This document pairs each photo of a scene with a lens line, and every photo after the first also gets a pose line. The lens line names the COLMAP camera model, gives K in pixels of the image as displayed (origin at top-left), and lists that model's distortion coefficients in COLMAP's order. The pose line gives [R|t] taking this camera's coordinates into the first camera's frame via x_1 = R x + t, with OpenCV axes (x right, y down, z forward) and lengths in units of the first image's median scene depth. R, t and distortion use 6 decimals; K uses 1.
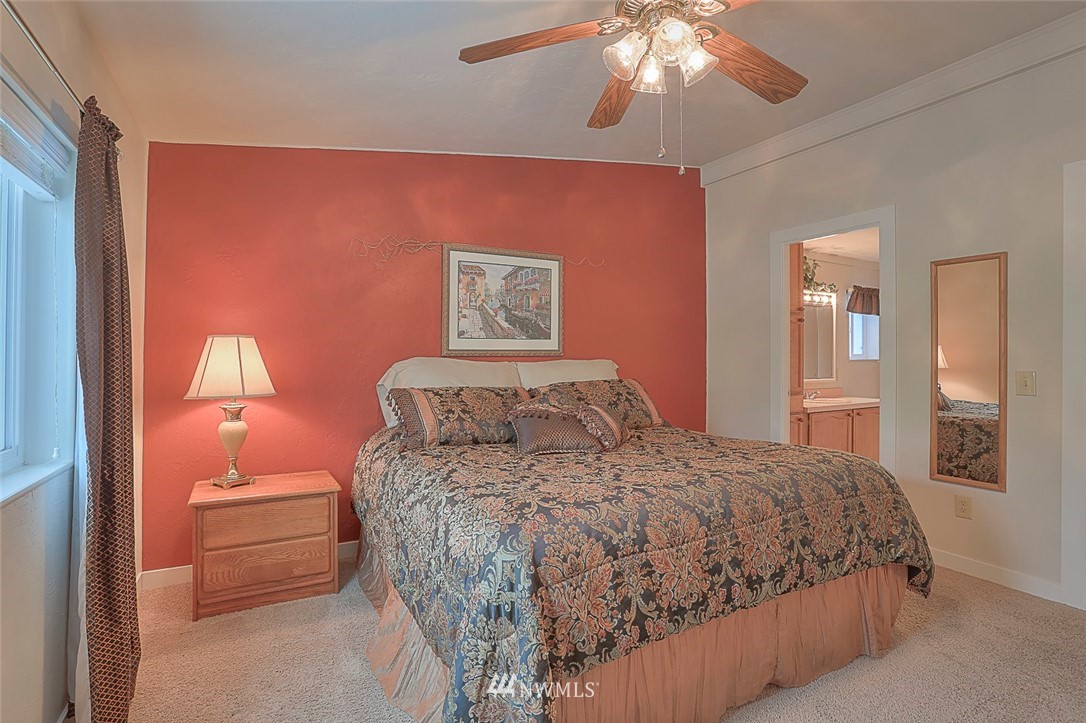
lens RADIAL K [[506.8, 0, 541.2], [0, 506.8, 347.0], [0, 0, 1]] dist [-0.034221, -0.000078]
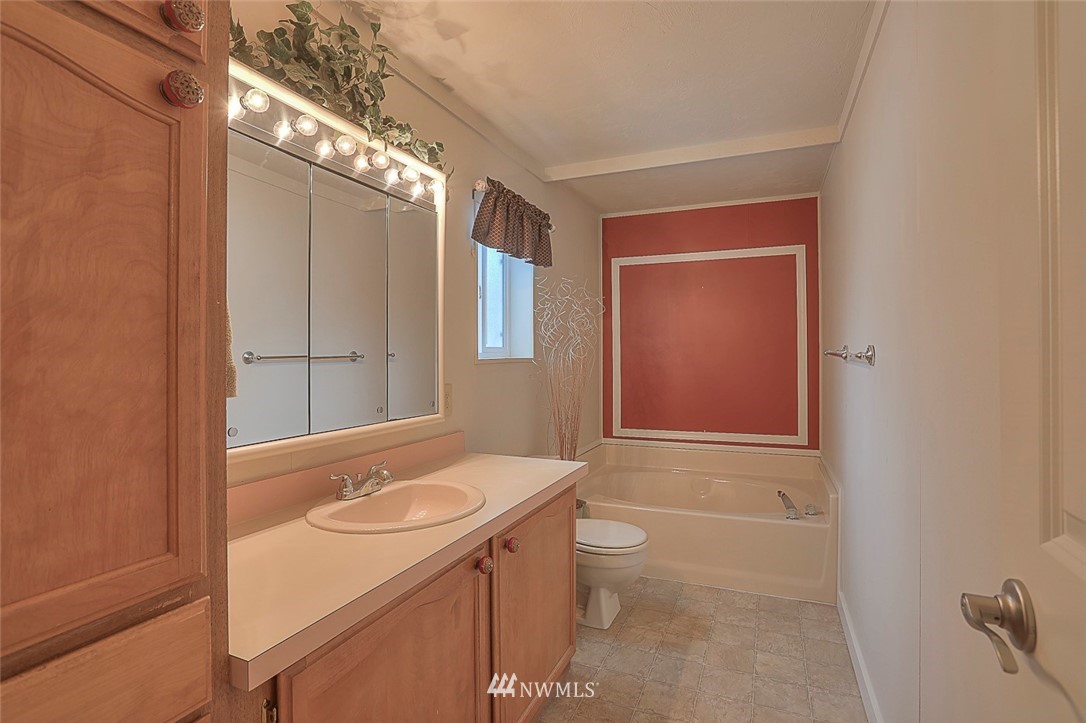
lens RADIAL K [[540.9, 0, 540.7], [0, 540.9, 349.5], [0, 0, 1]] dist [-0.067724, 0.036993]
pose [[0.787439, -0.007138, 0.616351, 0.600561], [0.003694, 0.999970, 0.006861, 0.022656], [-0.616382, -0.003126, 0.787441, 0.971400]]
